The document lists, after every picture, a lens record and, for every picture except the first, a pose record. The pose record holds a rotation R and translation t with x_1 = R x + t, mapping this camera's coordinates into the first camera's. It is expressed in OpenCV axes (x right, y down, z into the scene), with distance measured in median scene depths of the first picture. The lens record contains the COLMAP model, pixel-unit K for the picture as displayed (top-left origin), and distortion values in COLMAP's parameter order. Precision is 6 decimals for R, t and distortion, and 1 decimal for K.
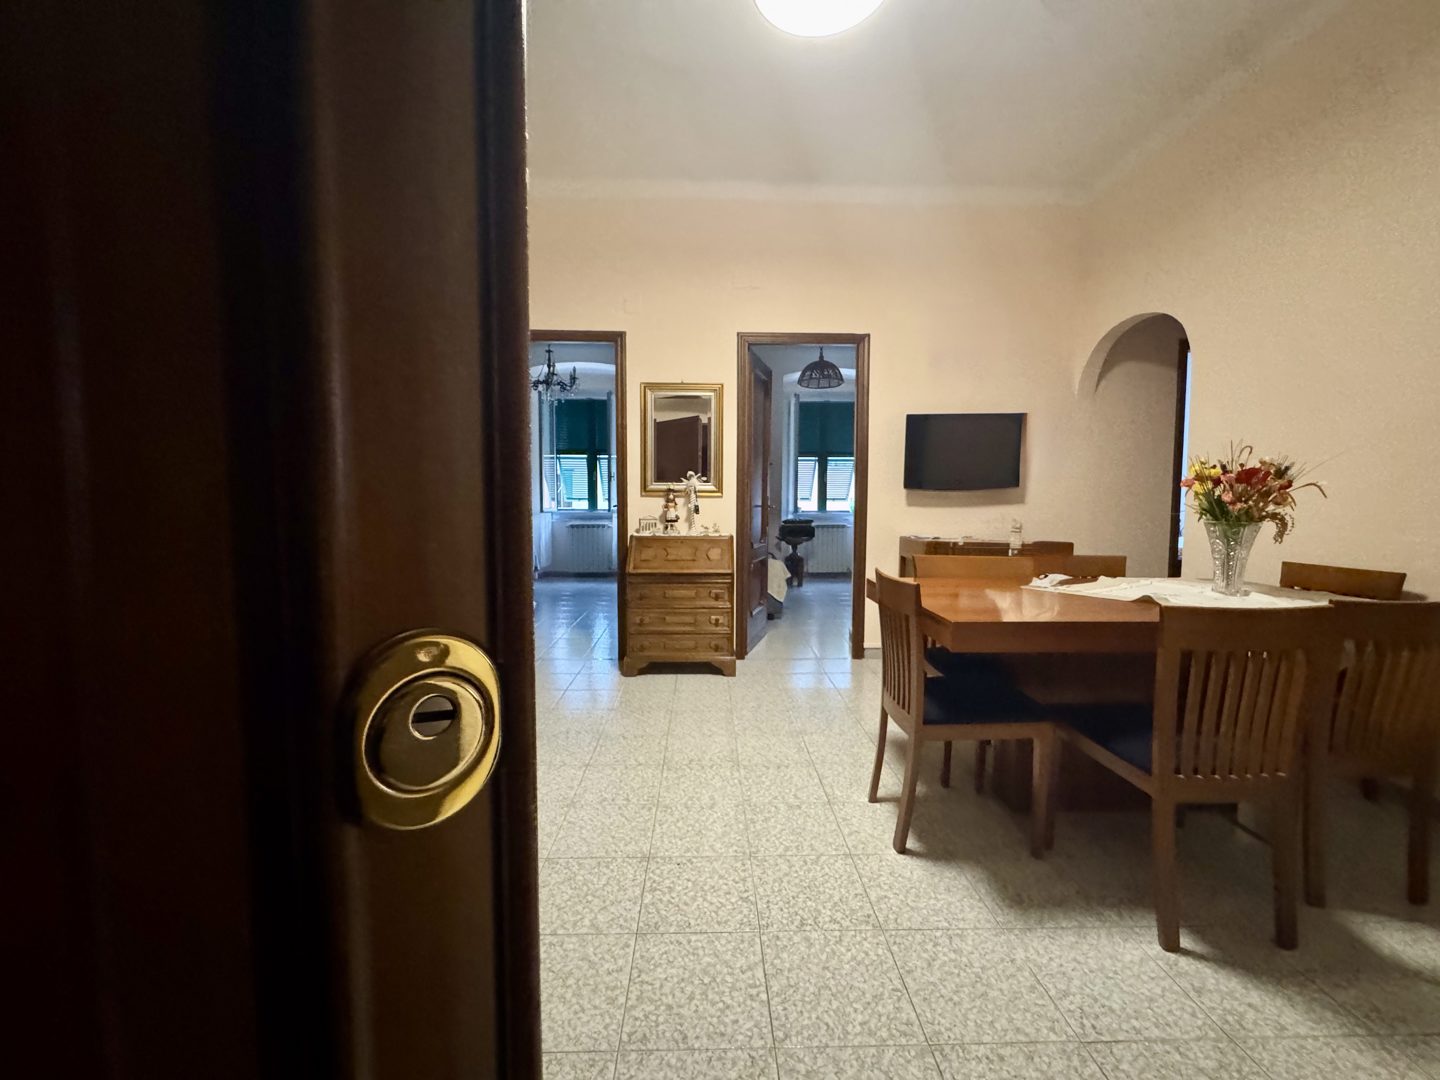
lens RADIAL K [[576.7, 0, 720.0], [0, 576.7, 540.0], [0, 0, 1]] dist [-0.006293, 0.000015]
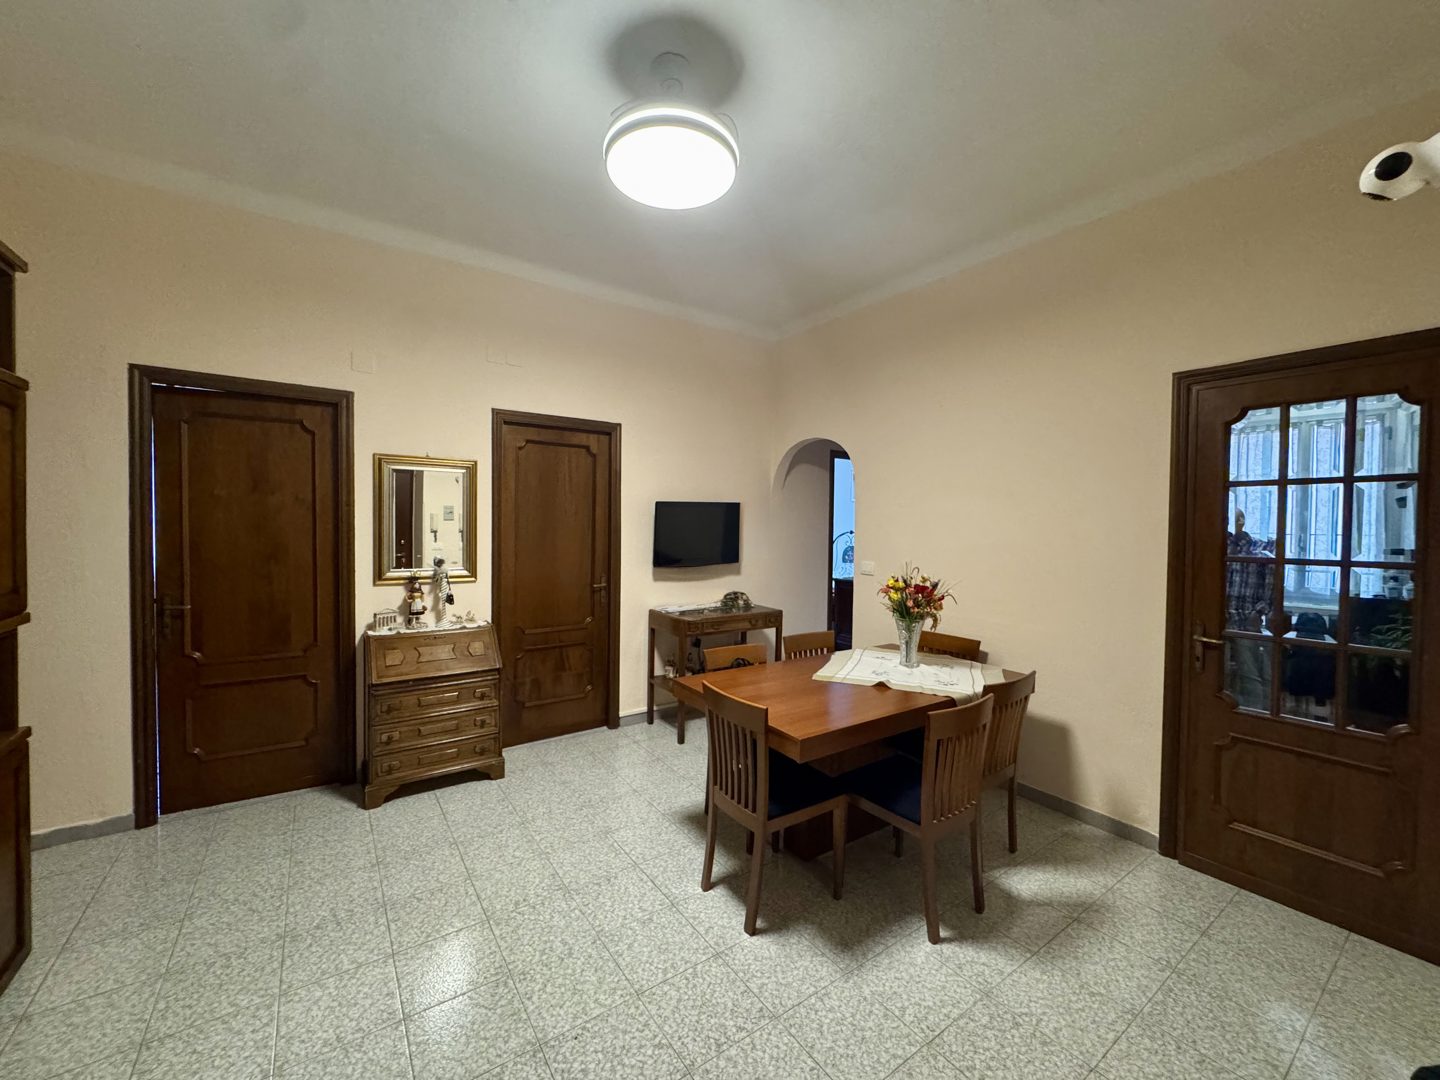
lens RADIAL K [[569.1, 0, 720.0], [0, 569.1, 540.0], [0, 0, 1]] dist [-0.003533, -0.000490]
pose [[0.832255, -0.007383, 0.554344, -0.349573], [0.024711, 0.999412, -0.023789, -0.219052], [-0.553842, 0.033497, 0.831948, 0.037869]]
